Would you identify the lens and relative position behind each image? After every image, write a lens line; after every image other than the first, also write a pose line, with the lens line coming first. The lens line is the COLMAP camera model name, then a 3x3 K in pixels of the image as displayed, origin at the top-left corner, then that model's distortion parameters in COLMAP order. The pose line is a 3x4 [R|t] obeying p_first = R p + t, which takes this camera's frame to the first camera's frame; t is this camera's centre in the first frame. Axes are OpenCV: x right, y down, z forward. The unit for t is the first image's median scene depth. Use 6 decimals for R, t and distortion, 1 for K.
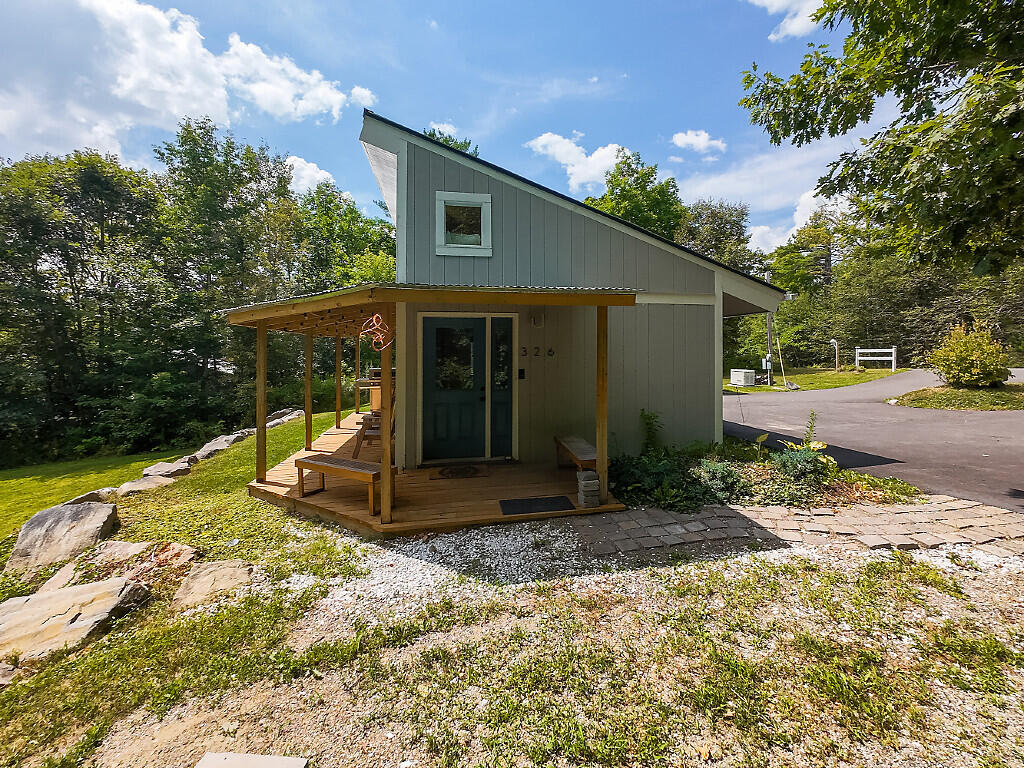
lens RADIAL K [[448.5, 0, 535.2], [0, 448.5, 353.1], [0, 0, 1]] dist [-0.000709, -0.000234]
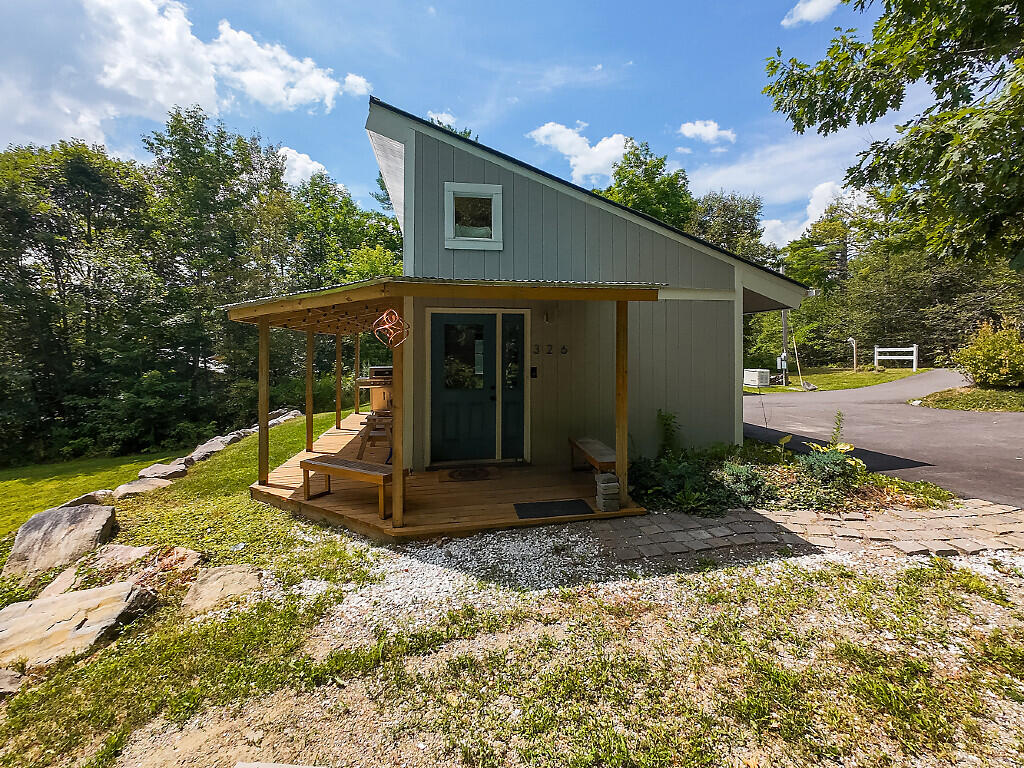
lens RADIAL K [[467.8, 0, 534.1], [0, 467.8, 350.8], [0, 0, 1]] dist [-0.000625, -0.000288]
pose [[0.999991, 0.001510, -0.003865, -0.030261], [-0.001521, 0.999995, -0.002825, 0.003742], [0.003860, 0.002831, 0.999989, -0.000593]]
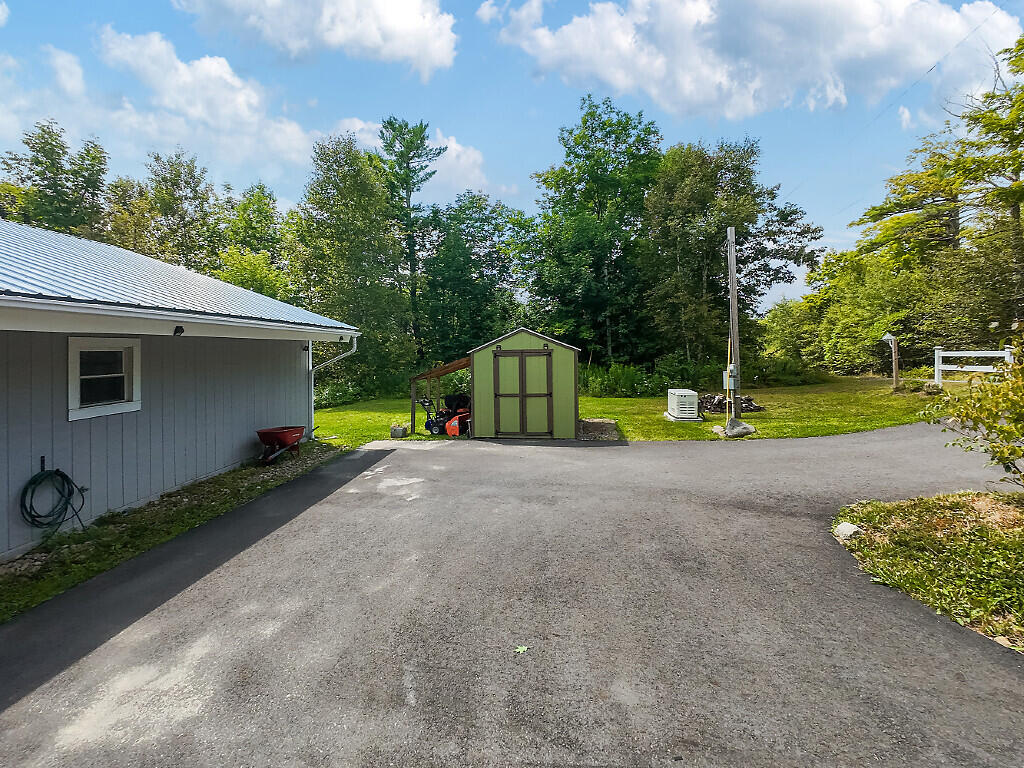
lens RADIAL K [[425.8, 0, 504.7], [0, 425.8, 349.0], [0, 0, 1]] dist [-0.003386, 0.001031]
pose [[0.958792, -0.017680, -0.283558, 1.400274], [0.016718, 0.999843, -0.005813, -0.069187], [0.283616, 0.000833, 0.958938, 1.340550]]
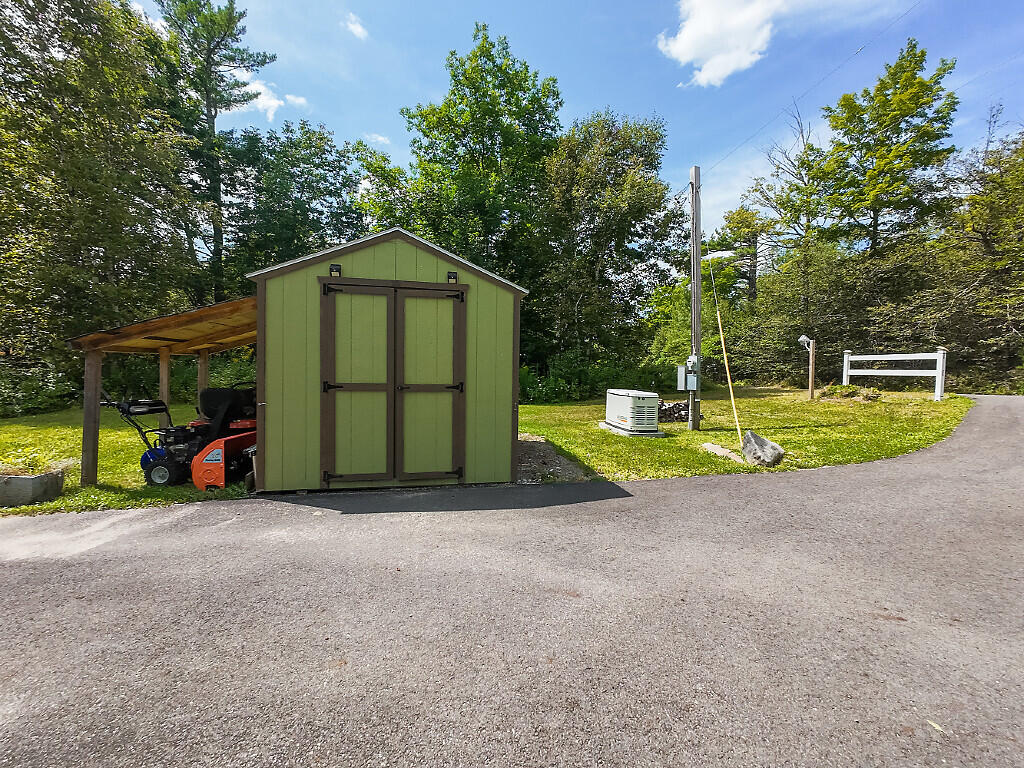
lens RADIAL K [[403.0, 0, 521.8], [0, 403.0, 384.0], [0, 0, 1]] dist [-0.002435, 0.000161]
pose [[0.994541, 0.021648, 0.102077, 1.138695], [-0.026323, 0.998655, 0.044667, 0.059052], [-0.100973, -0.047110, 0.993773, 2.253083]]
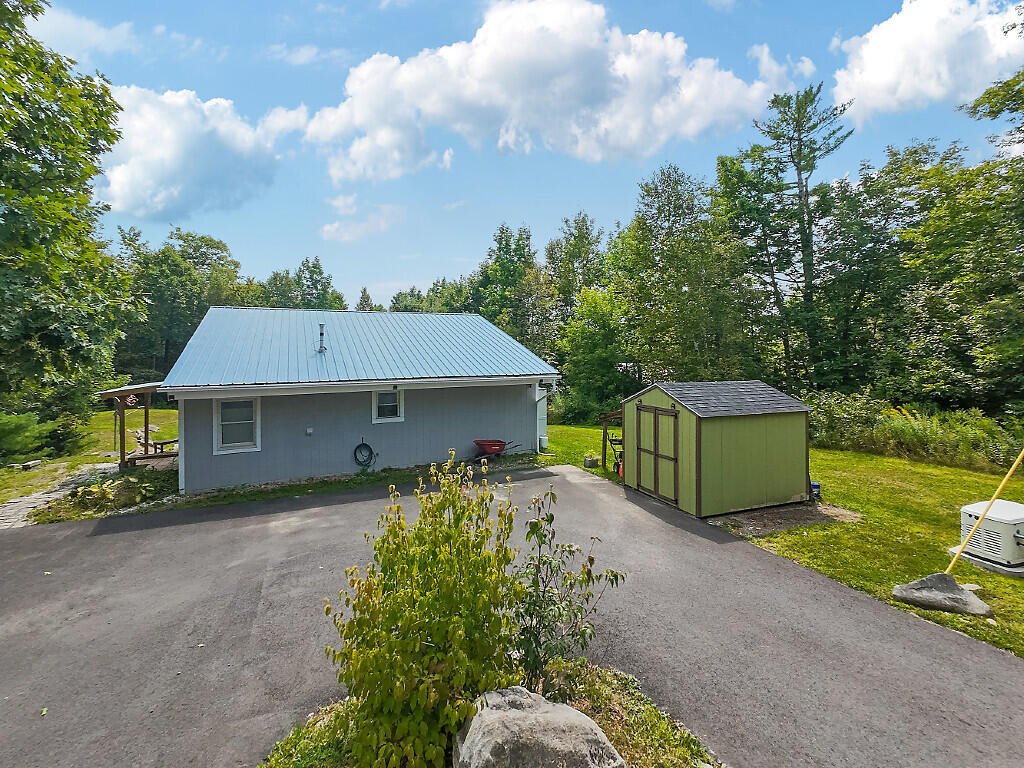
lens RADIAL K [[449.6, 0, 494.9], [0, 449.6, 356.5], [0, 0, 1]] dist [-0.004353, 0.000203]
pose [[0.232685, 0.014290, -0.972447, 2.475253], [0.001164, 0.999887, 0.014972, -0.286595], [0.972551, -0.004615, 0.232642, 1.965347]]
